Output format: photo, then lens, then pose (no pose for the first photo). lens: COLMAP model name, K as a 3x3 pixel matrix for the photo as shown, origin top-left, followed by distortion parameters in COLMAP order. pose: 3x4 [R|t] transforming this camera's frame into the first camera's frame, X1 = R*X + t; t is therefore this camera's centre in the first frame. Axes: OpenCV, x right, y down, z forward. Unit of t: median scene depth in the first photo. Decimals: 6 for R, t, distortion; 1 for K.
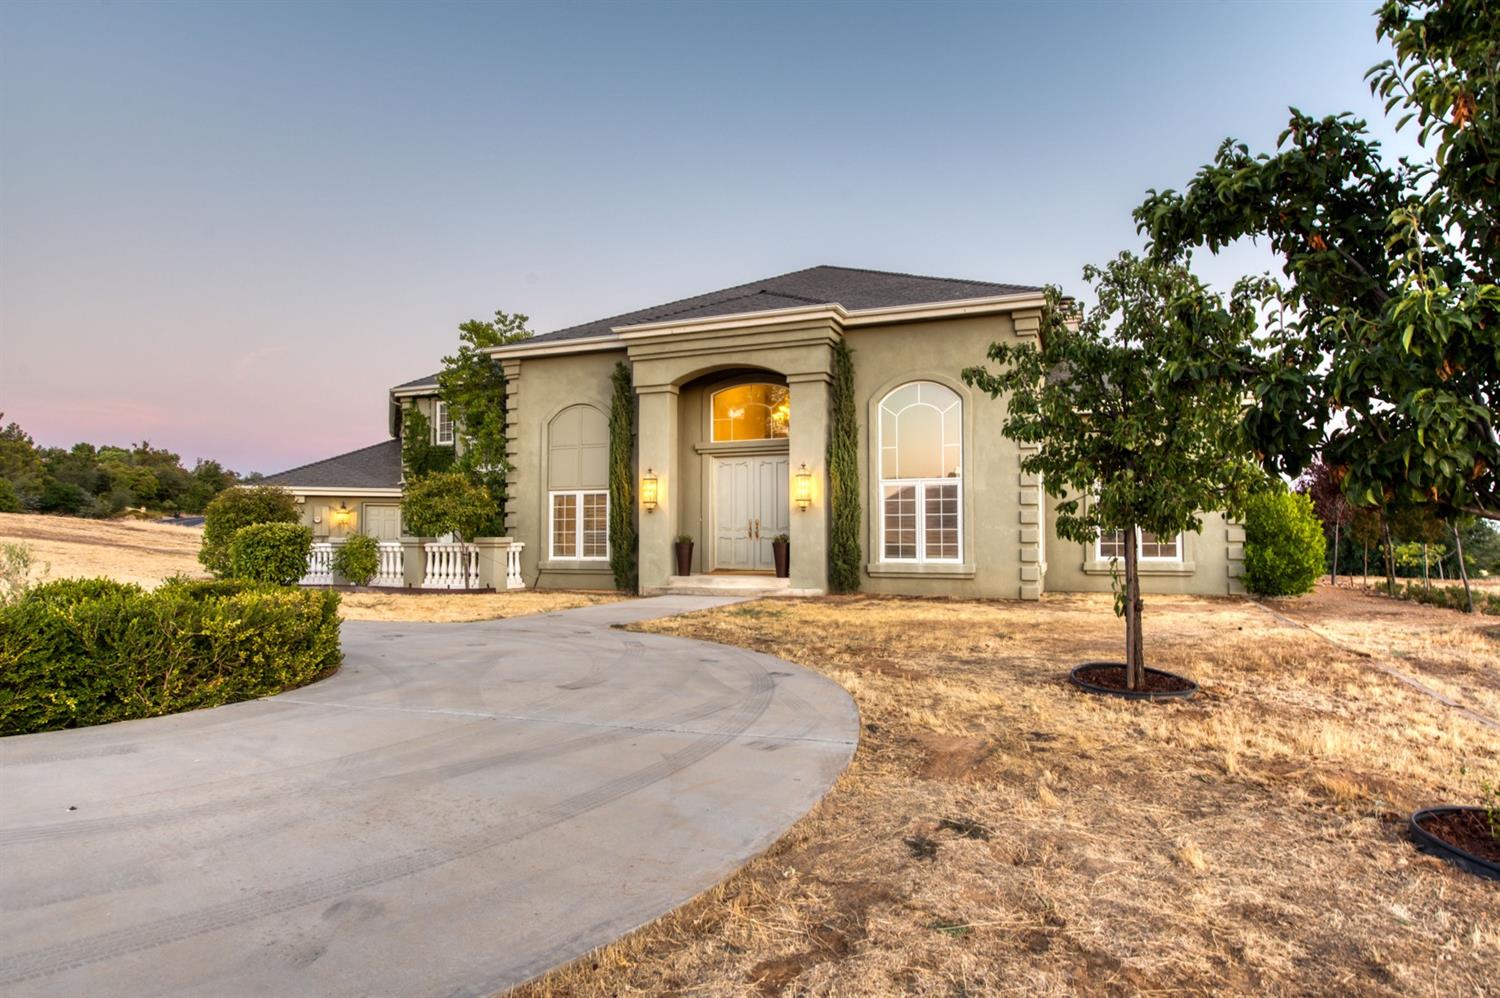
lens RADIAL K [[860.6, 0, 735.6], [0, 860.6, 506.4], [0, 0, 1]] dist [0.003937, -0.001933]
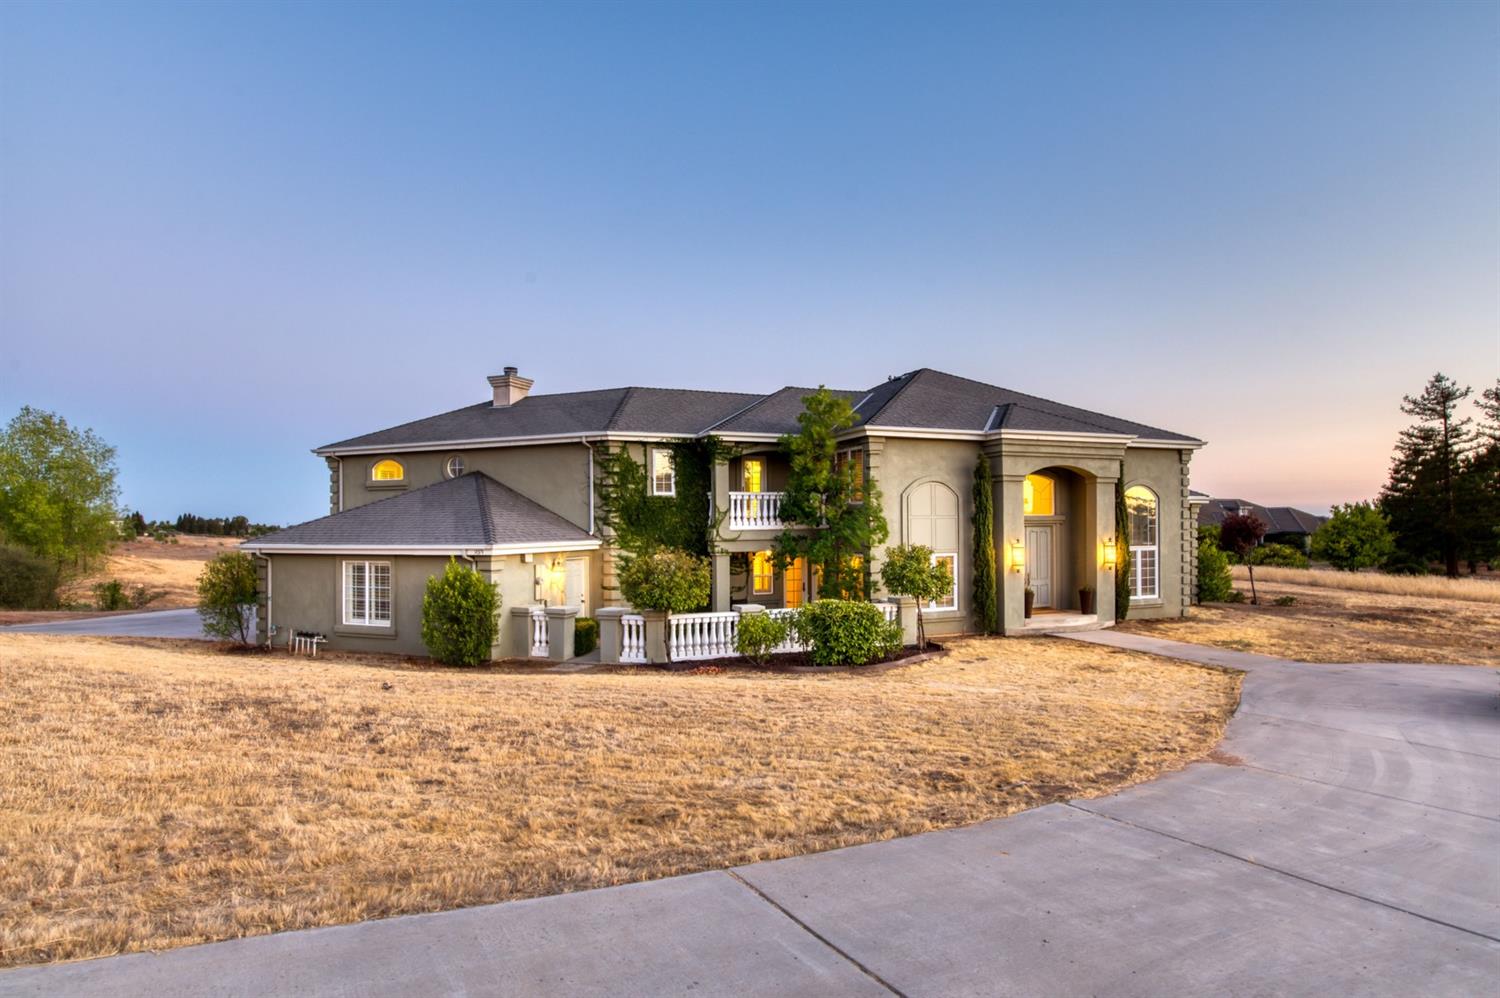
lens RADIAL K [[789.8, 0, 735.5], [0, 789.8, 523.0], [0, 0, 1]] dist [0.003701, 0.001185]
pose [[0.711374, -0.002179, 0.702810, -1.231670], [-0.019439, 0.999552, 0.022775, -0.085793], [-0.702544, -0.029863, 0.711013, 0.435300]]
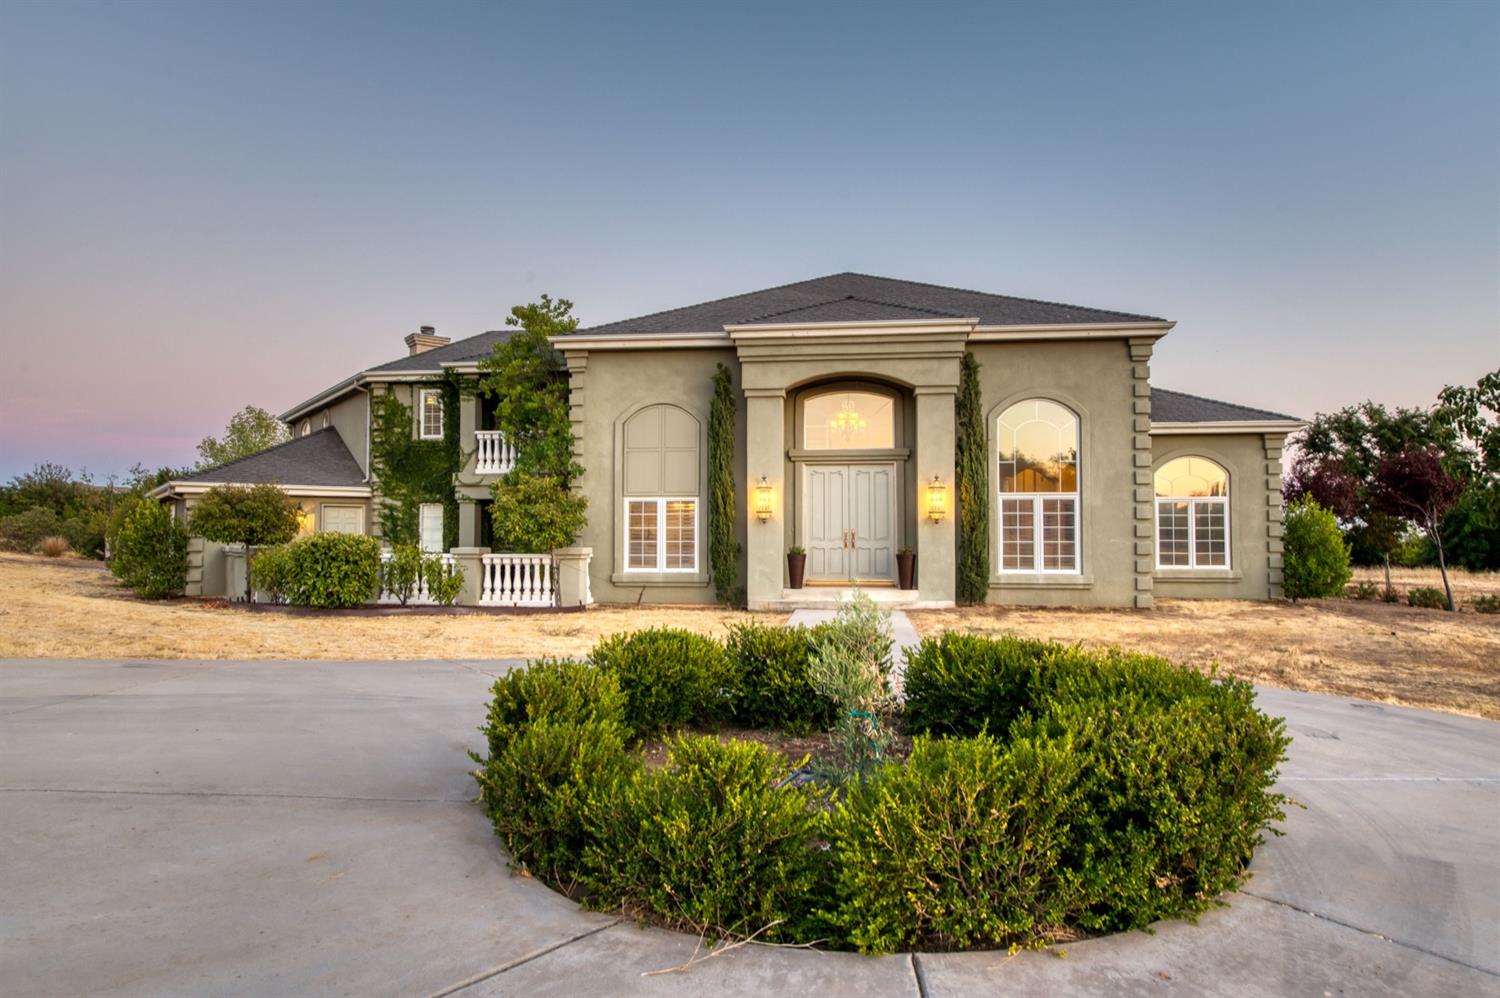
lens RADIAL K [[860.6, 0, 736.3], [0, 860.6, 504.7], [0, 0, 1]] dist [0.003937, -0.001933]
pose [[0.961820, 0.011110, 0.273458, -0.380759], [-0.012364, 0.999919, 0.002865, -0.014719], [-0.273404, -0.006136, 0.961880, 0.090798]]
